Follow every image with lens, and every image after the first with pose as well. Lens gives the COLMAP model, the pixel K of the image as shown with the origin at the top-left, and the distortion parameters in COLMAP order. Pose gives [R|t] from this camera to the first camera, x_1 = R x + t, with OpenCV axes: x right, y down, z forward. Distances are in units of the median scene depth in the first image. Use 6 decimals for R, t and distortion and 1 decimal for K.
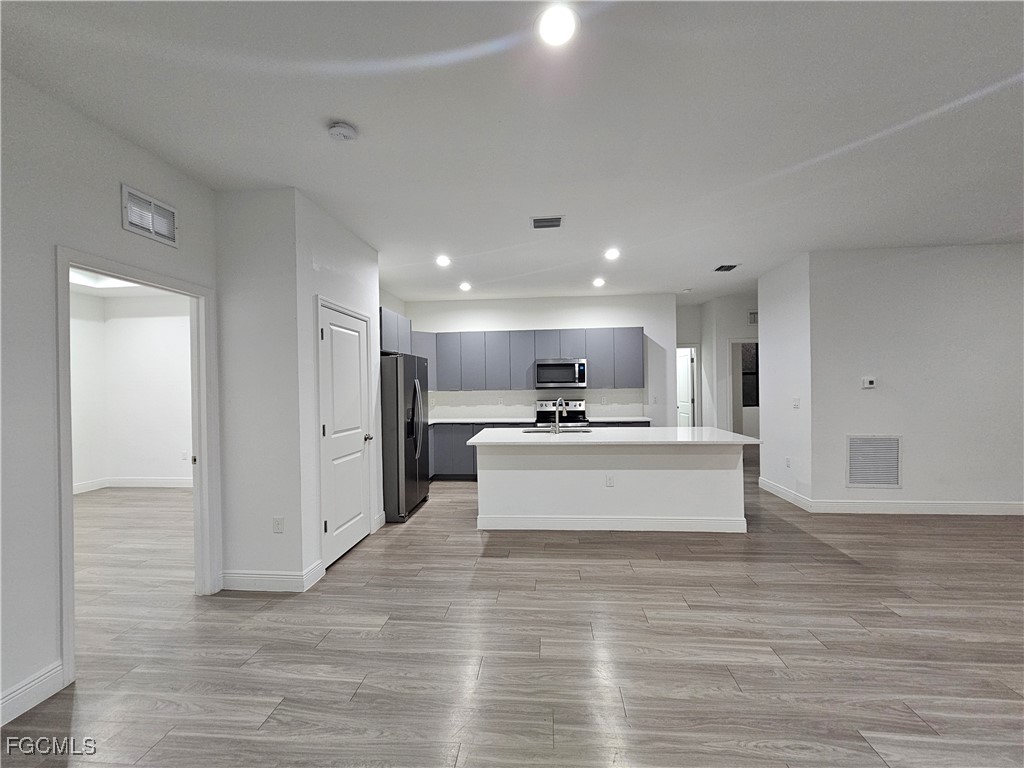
lens RADIAL K [[420.5, 0, 512.9], [0, 420.5, 388.0], [0, 0, 1]] dist [-0.005538, 0.001578]
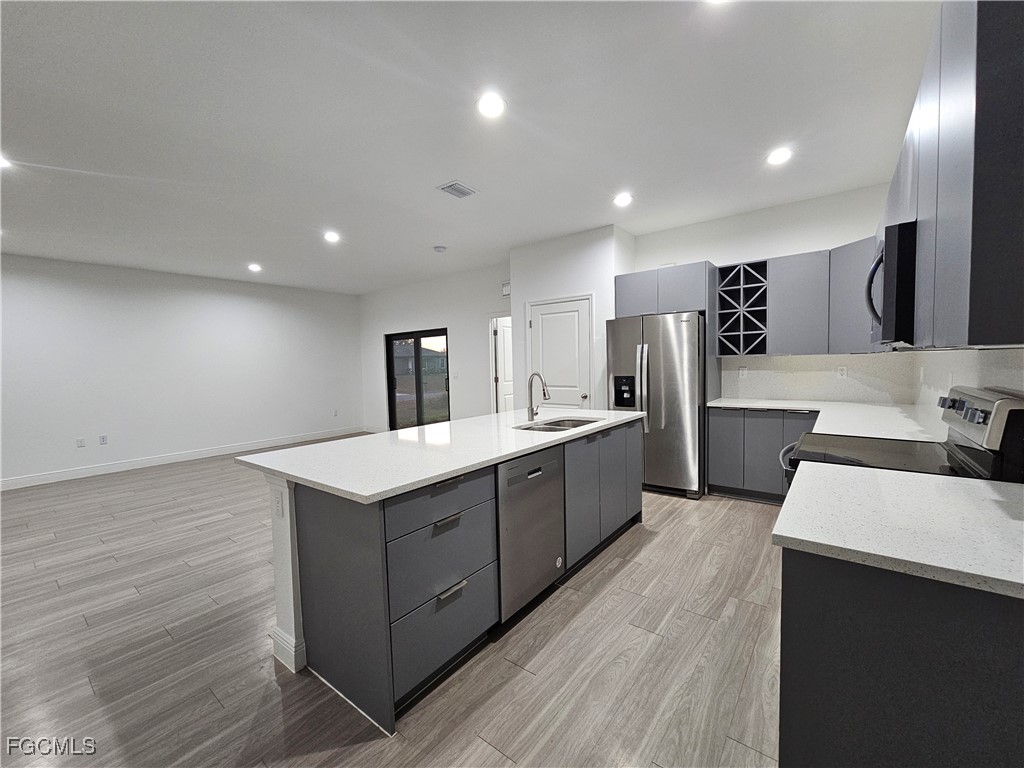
lens RADIAL K [[420.5, 0, 511.8], [0, 420.5, 389.5], [0, 0, 1]] dist [-0.005538, 0.001578]
pose [[-0.545554, 0.081306, -0.834122, 0.621352], [0.031696, 0.996573, 0.076410, -0.001477], [0.837476, 0.015248, -0.546262, 1.180076]]
